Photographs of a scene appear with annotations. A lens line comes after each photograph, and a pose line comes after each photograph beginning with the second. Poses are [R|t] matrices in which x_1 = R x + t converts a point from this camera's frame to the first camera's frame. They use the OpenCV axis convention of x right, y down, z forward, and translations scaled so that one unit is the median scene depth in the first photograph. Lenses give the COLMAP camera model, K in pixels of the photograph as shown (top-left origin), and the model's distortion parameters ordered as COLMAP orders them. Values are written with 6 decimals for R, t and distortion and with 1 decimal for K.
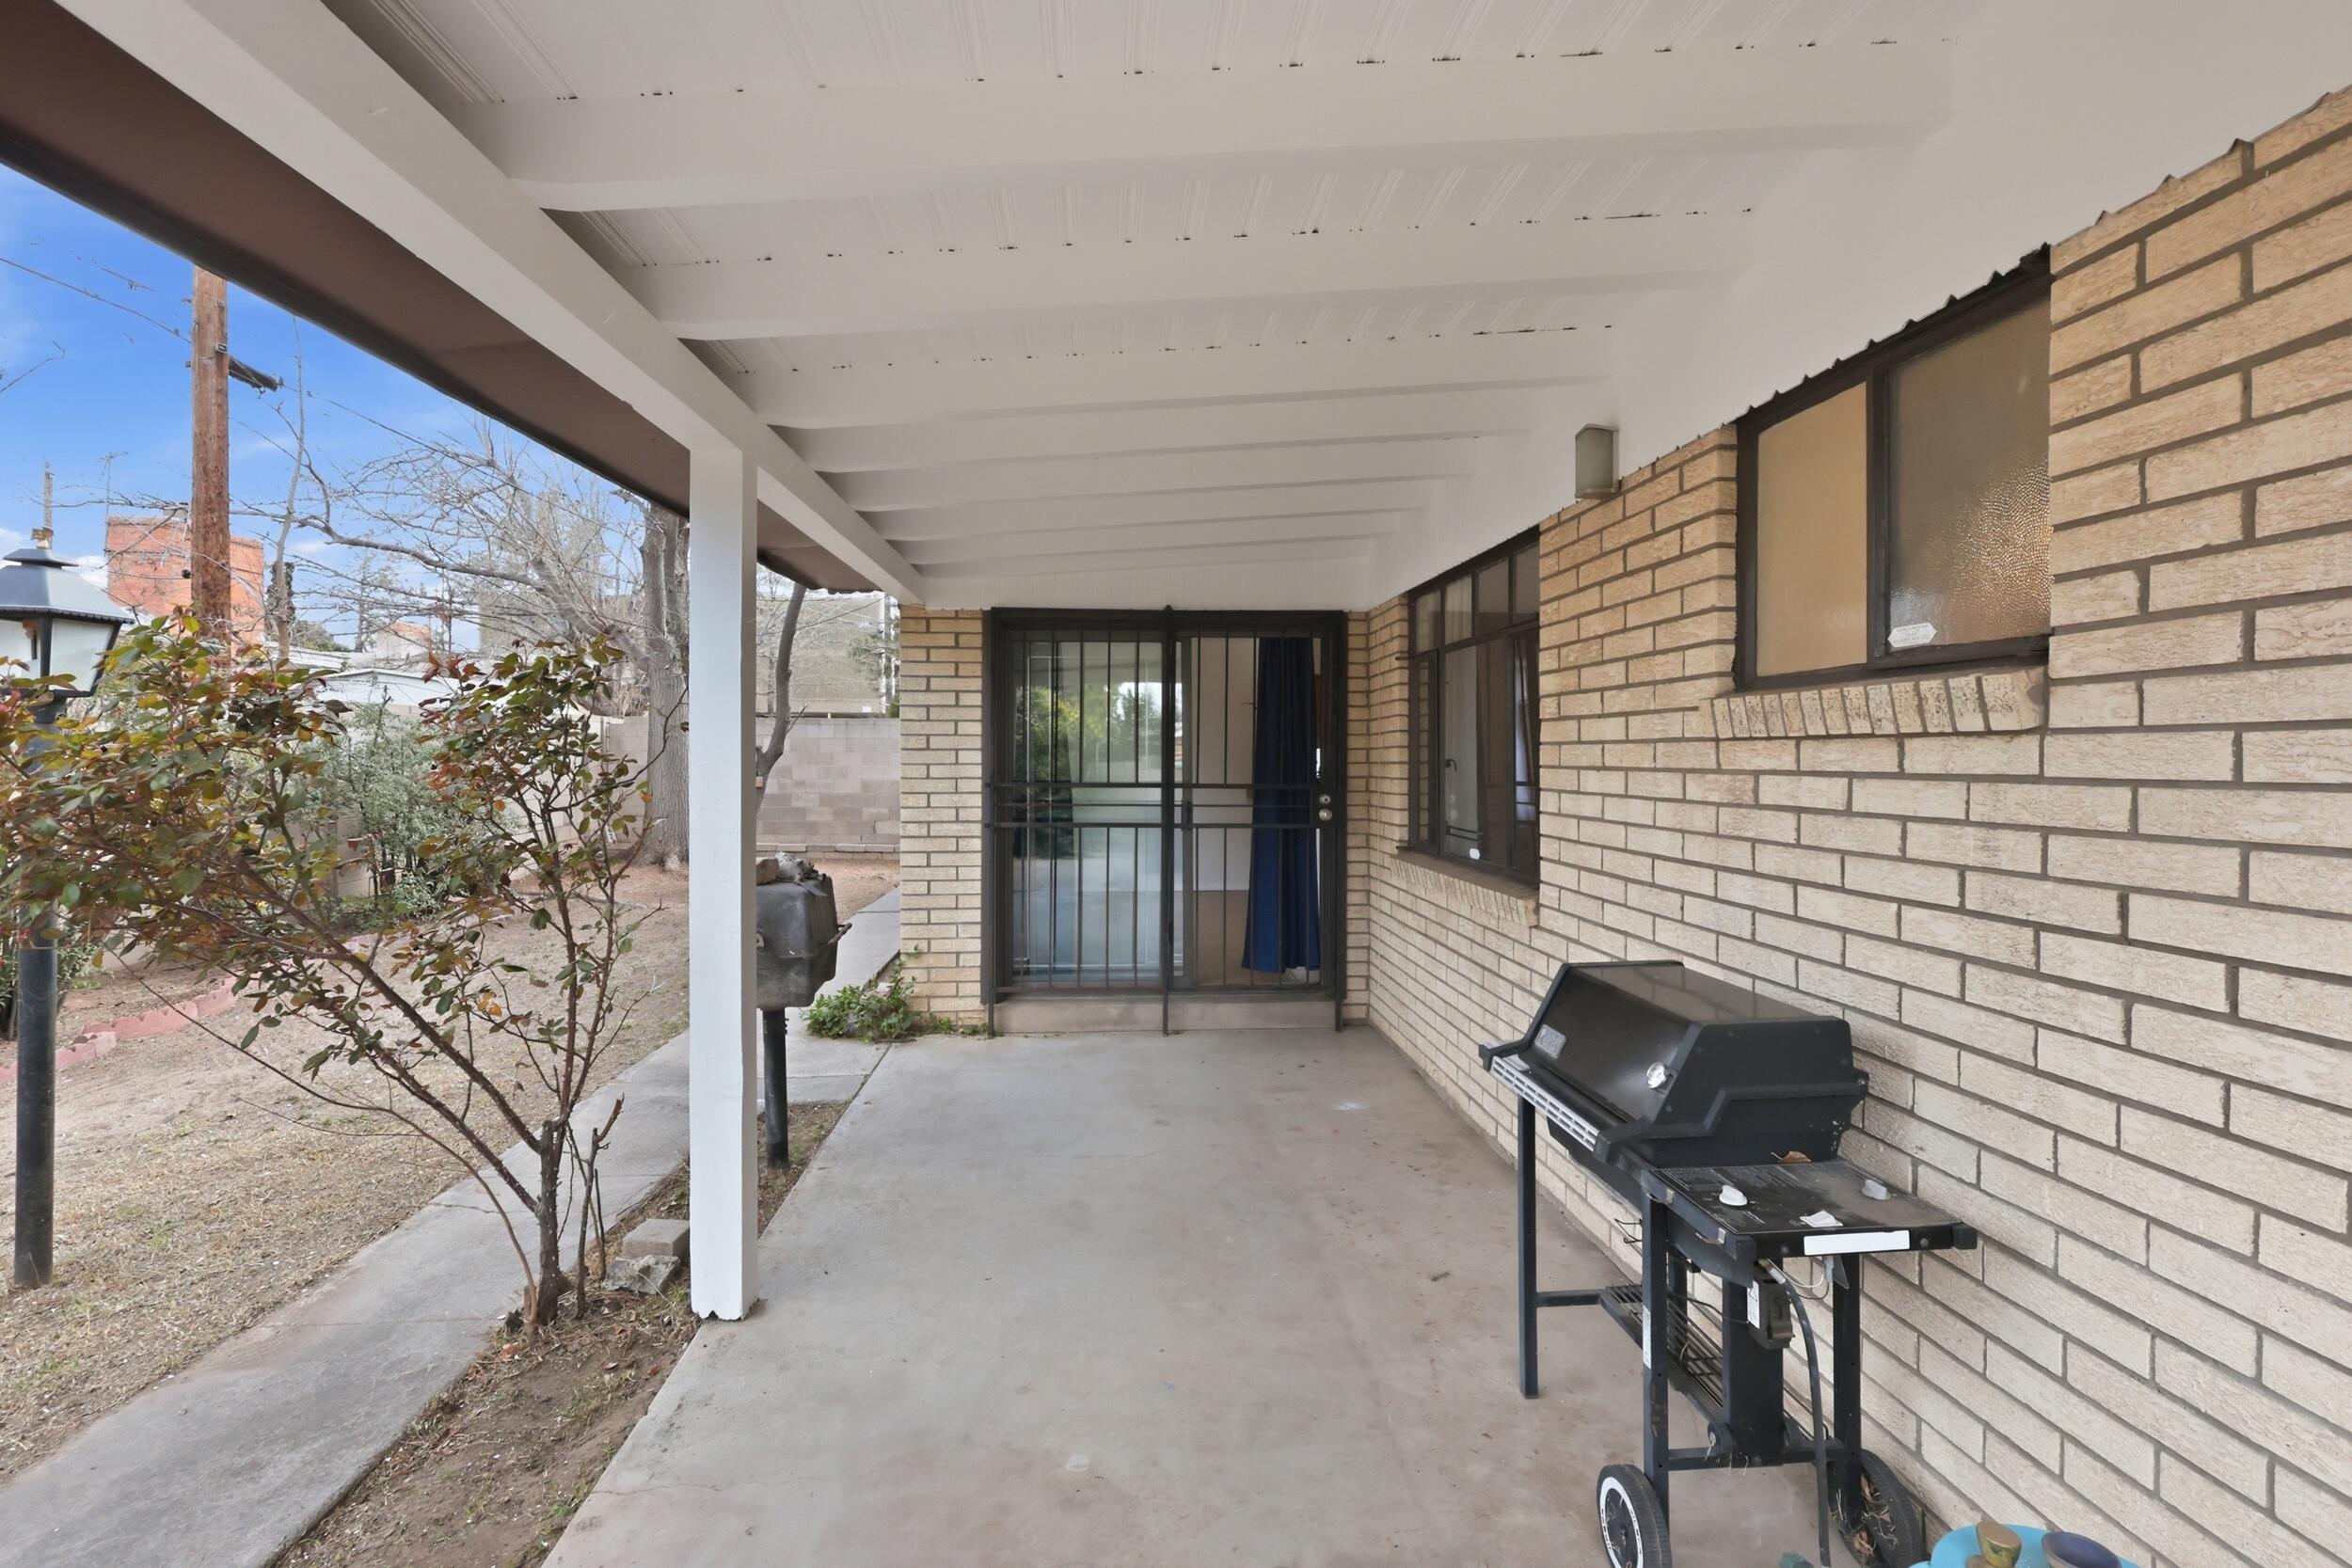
lens RADIAL K [[1115.3, 0, 1180.6], [0, 1115.3, 758.5], [0, 0, 1]] dist [0.000986, 0.000445]
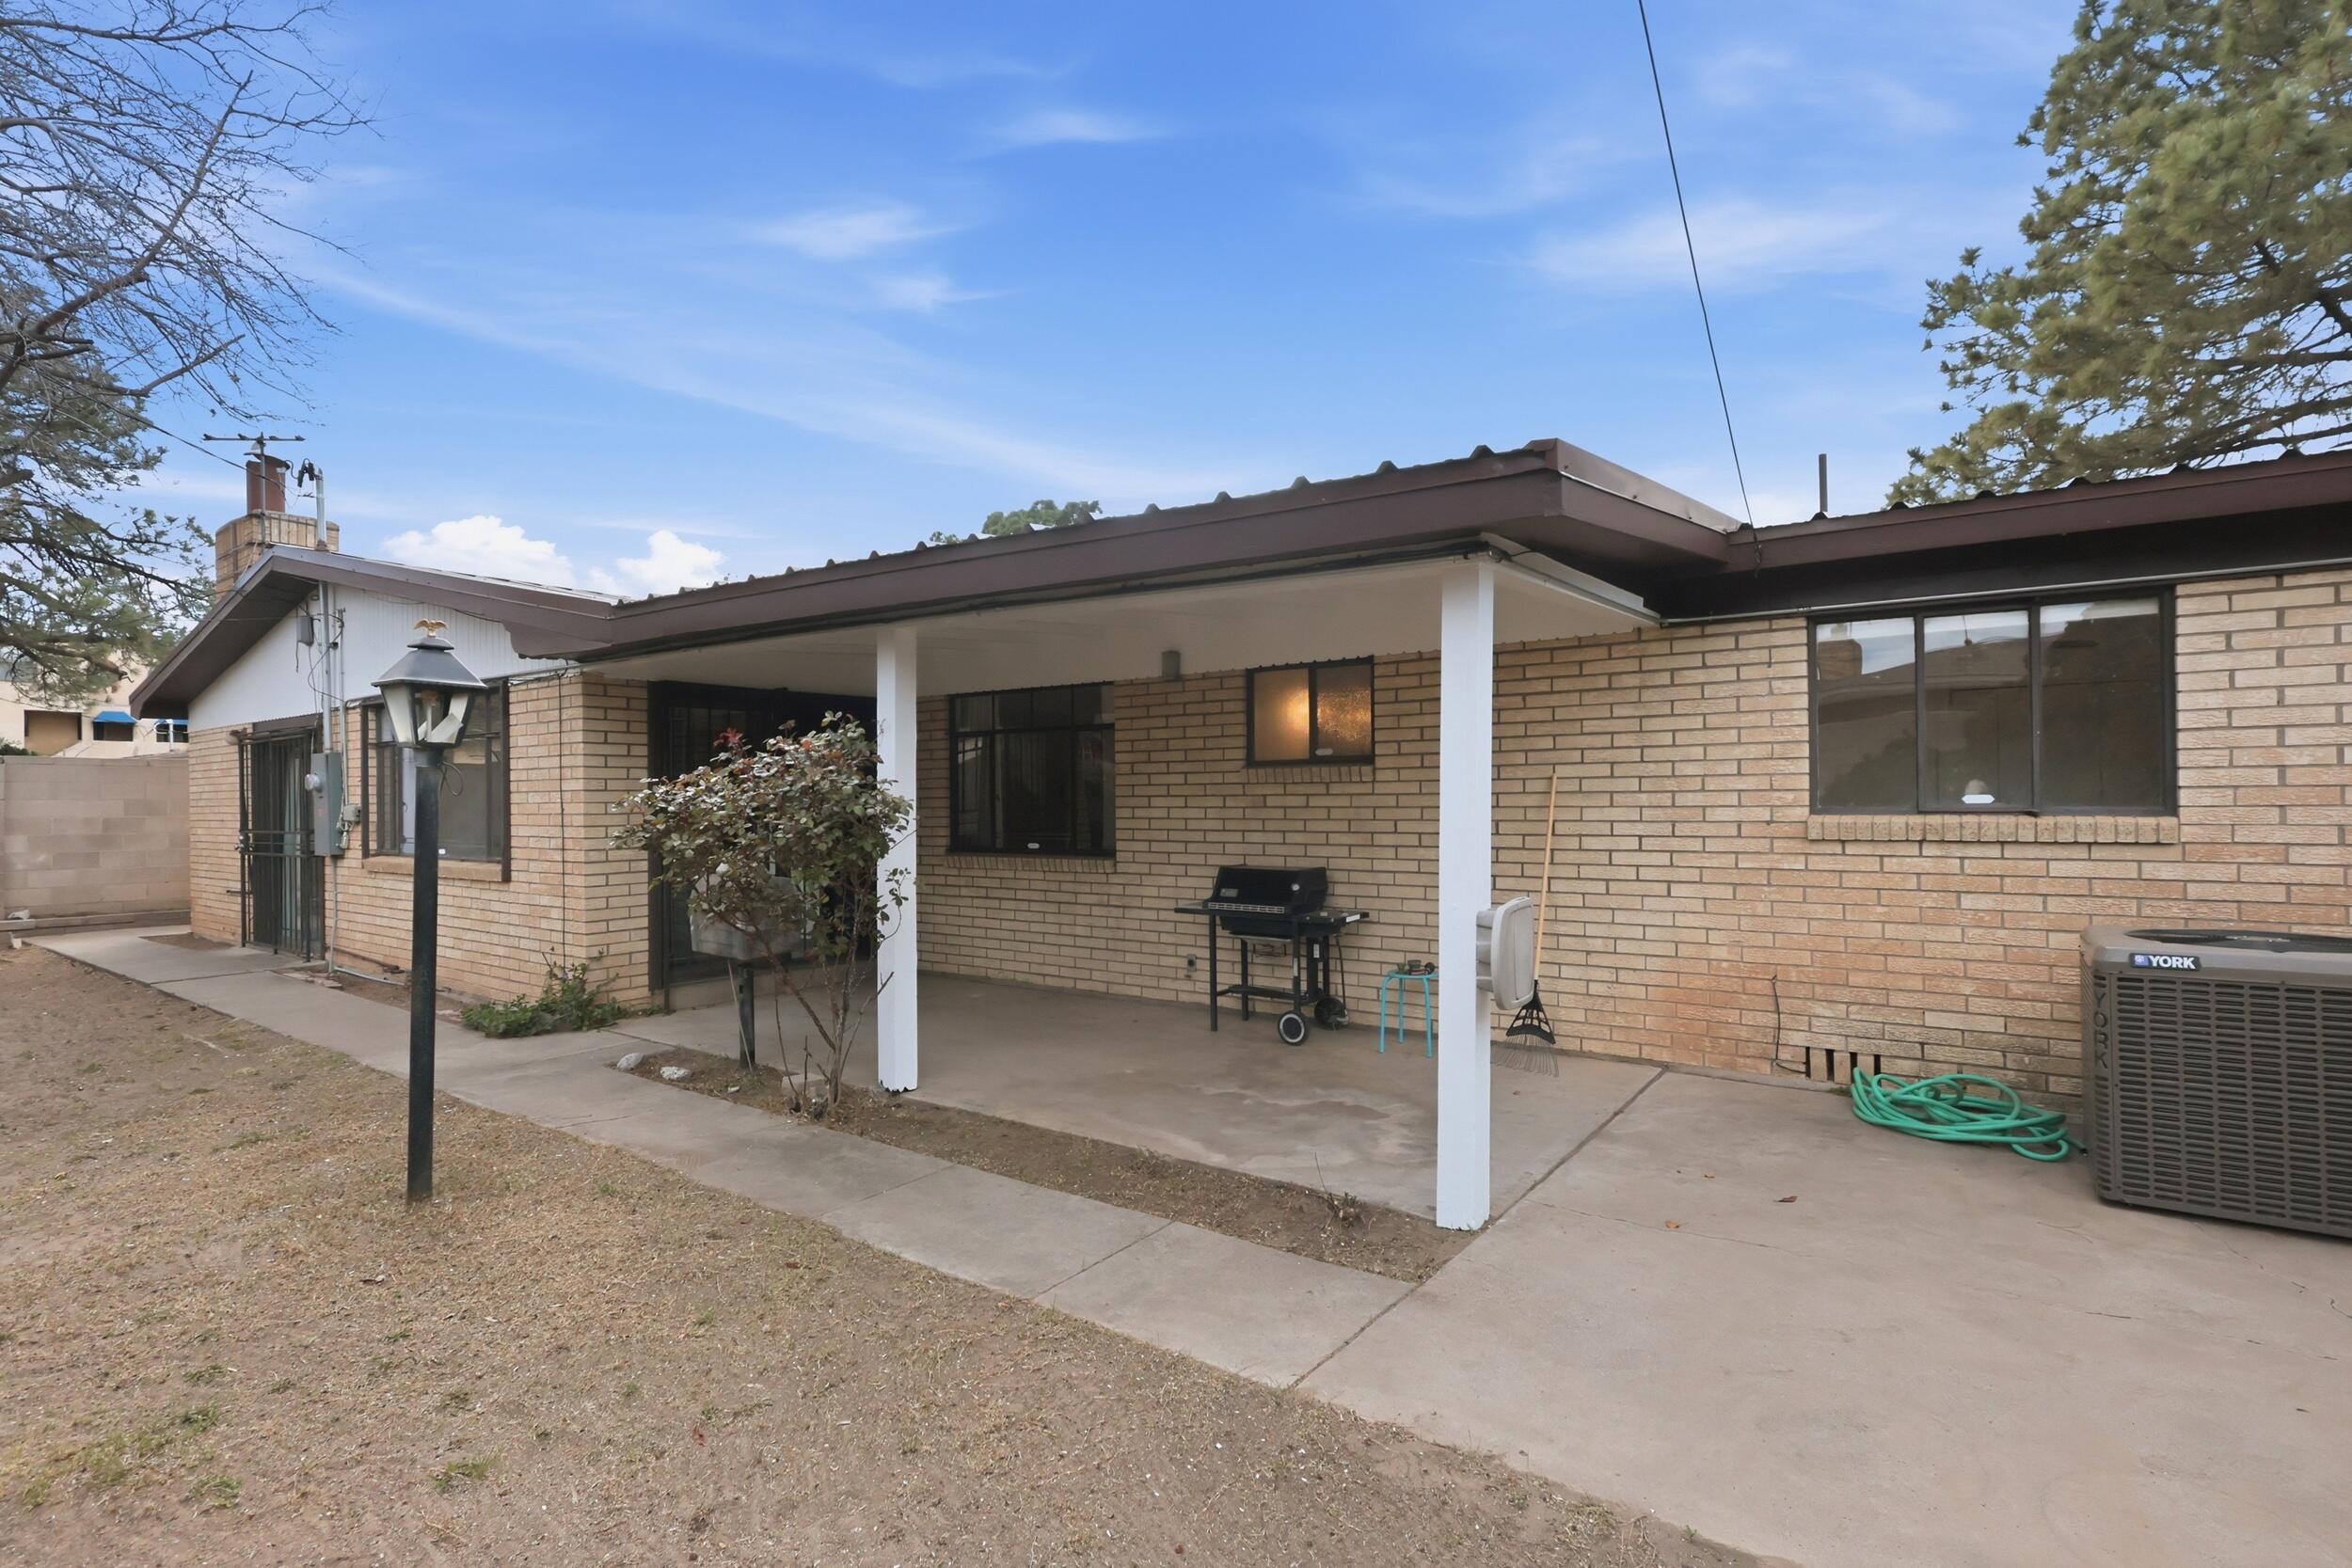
lens RADIAL K [[1109.7, 0, 1182.3], [0, 1109.7, 795.3], [0, 0, 1]] dist [-0.000487, -0.000369]
pose [[0.637726, -0.005674, 0.770243, -1.559296], [0.011265, 0.999935, -0.001962, 0.013737], [-0.770181, 0.009928, 0.637748, -0.556287]]
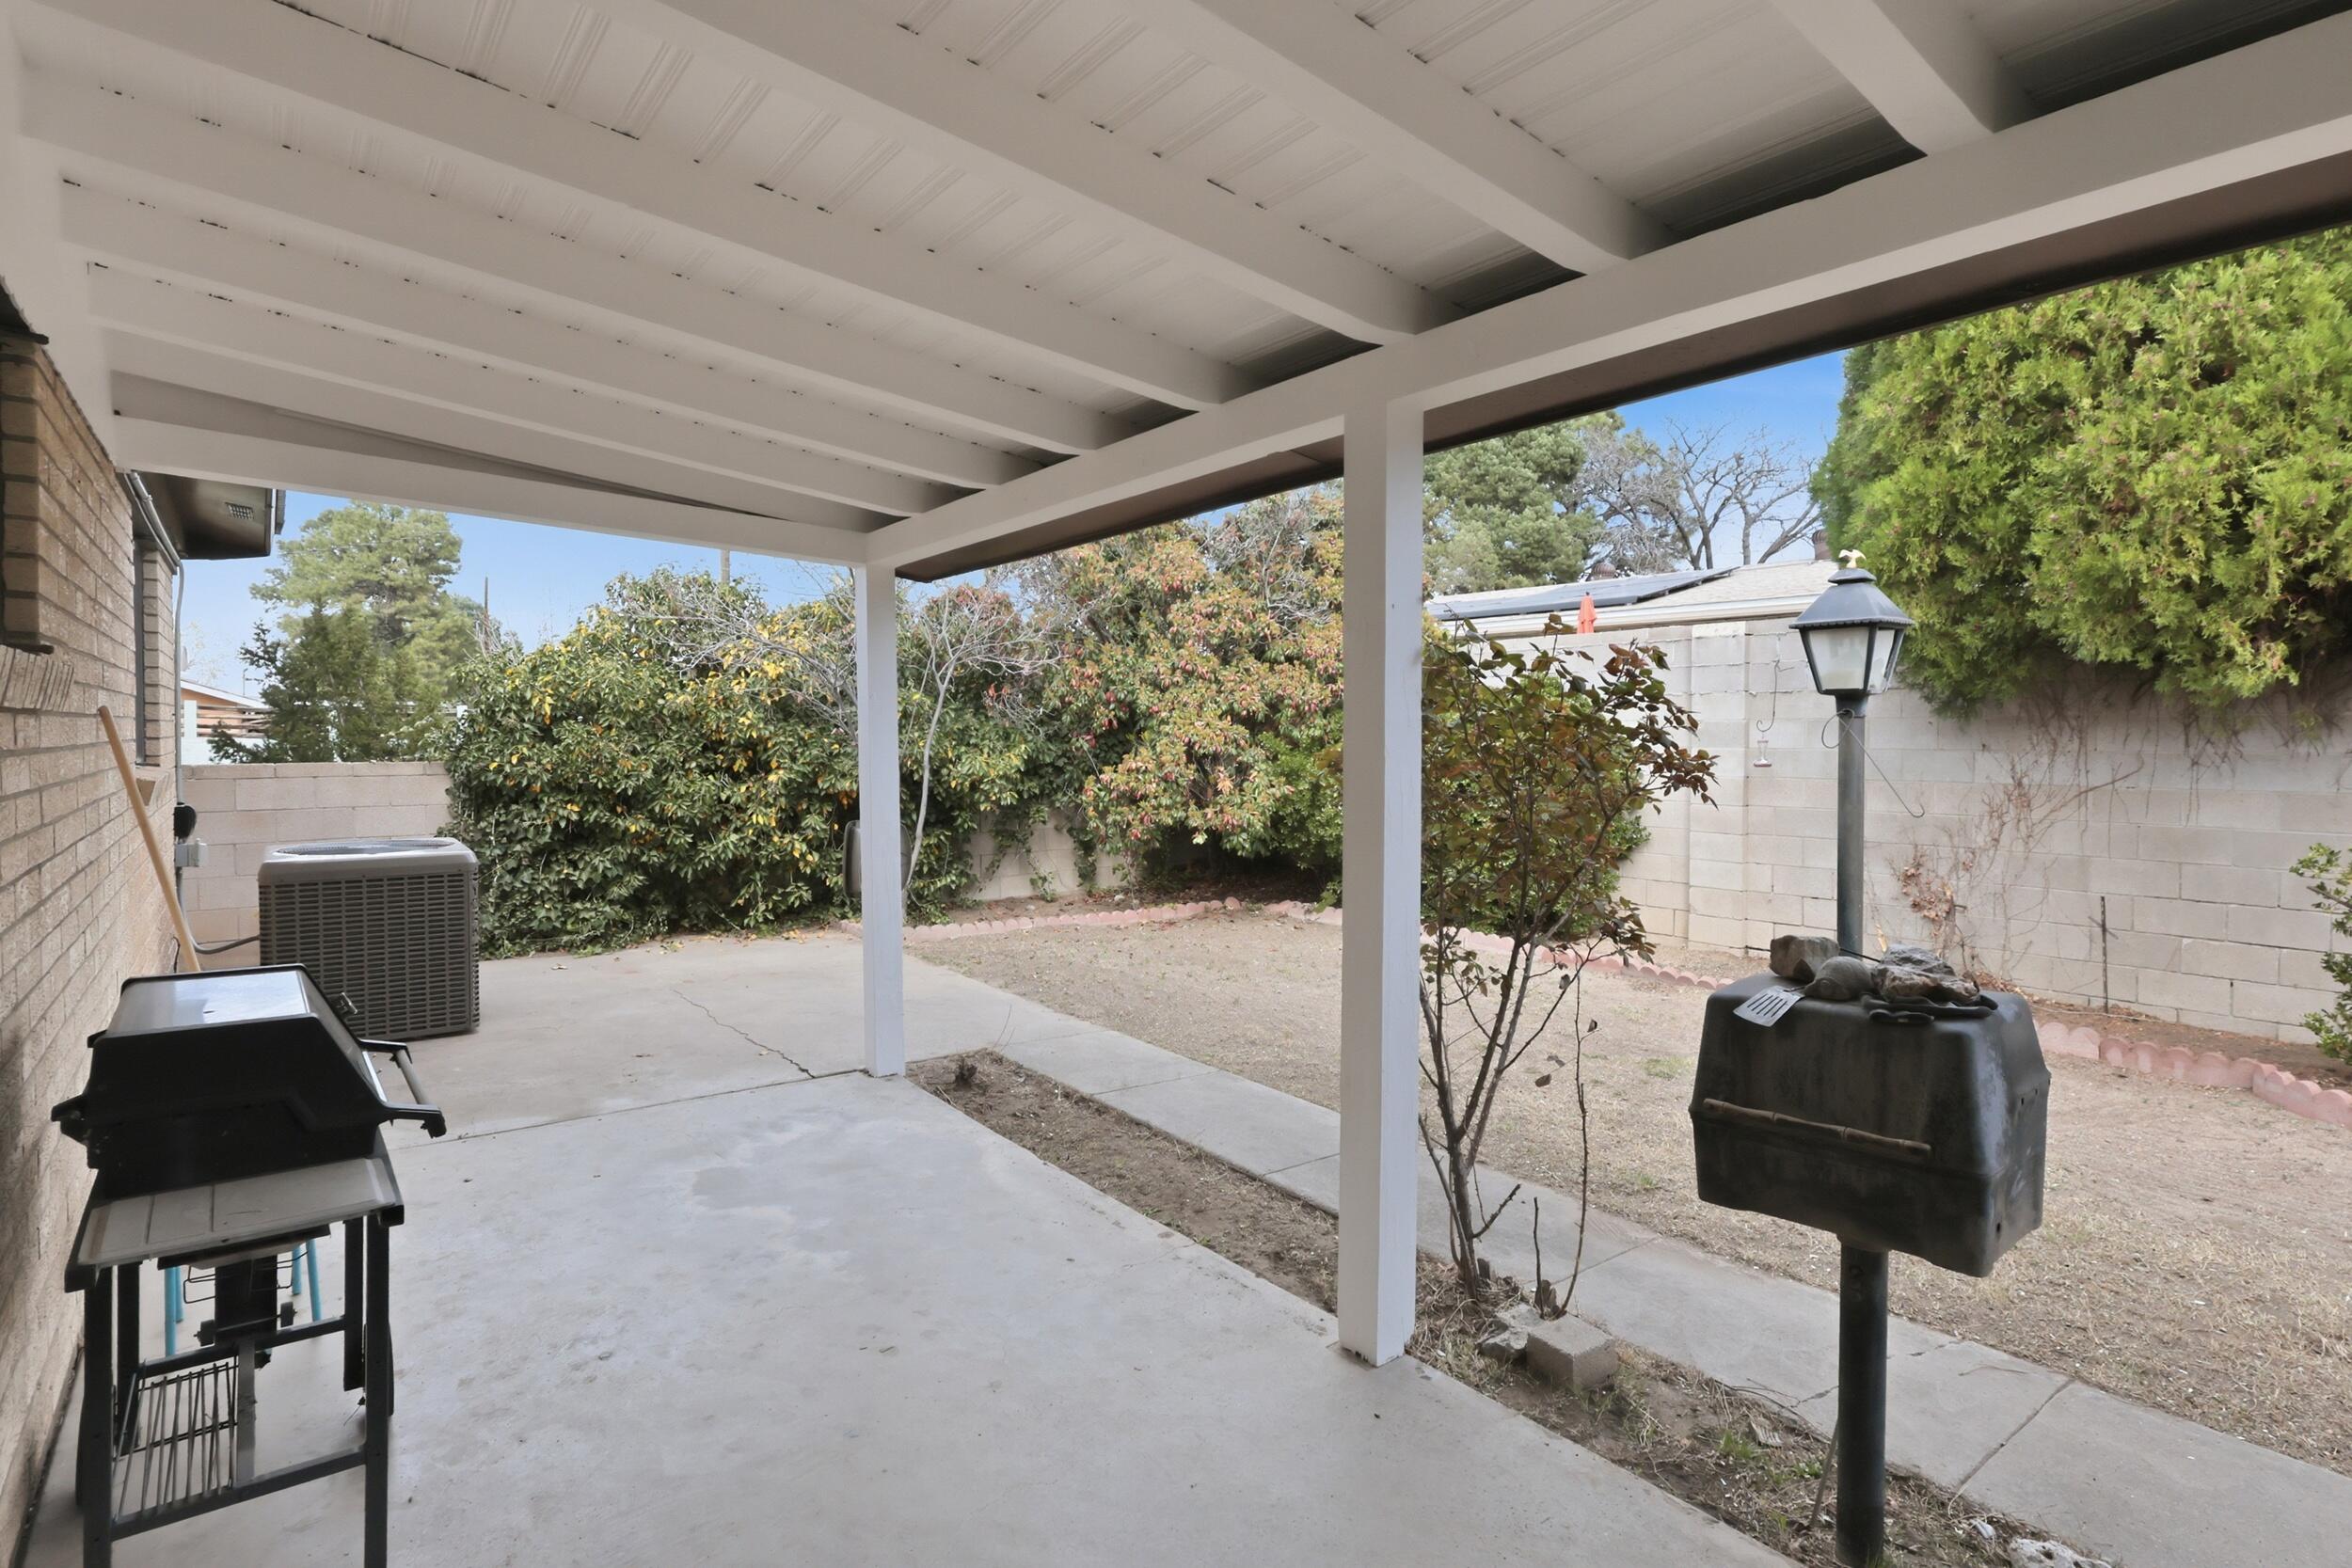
lens RADIAL K [[1169.7, 0, 1176.3], [0, 1169.7, 744.6], [0, 0, 1]] dist [-0.000126, 0.000015]
pose [[-0.829096, -0.003053, -0.559098, 0.275154], [-0.009798, 0.999911, 0.009070, -0.007726], [0.559021, 0.012998, -0.829052, 1.743620]]
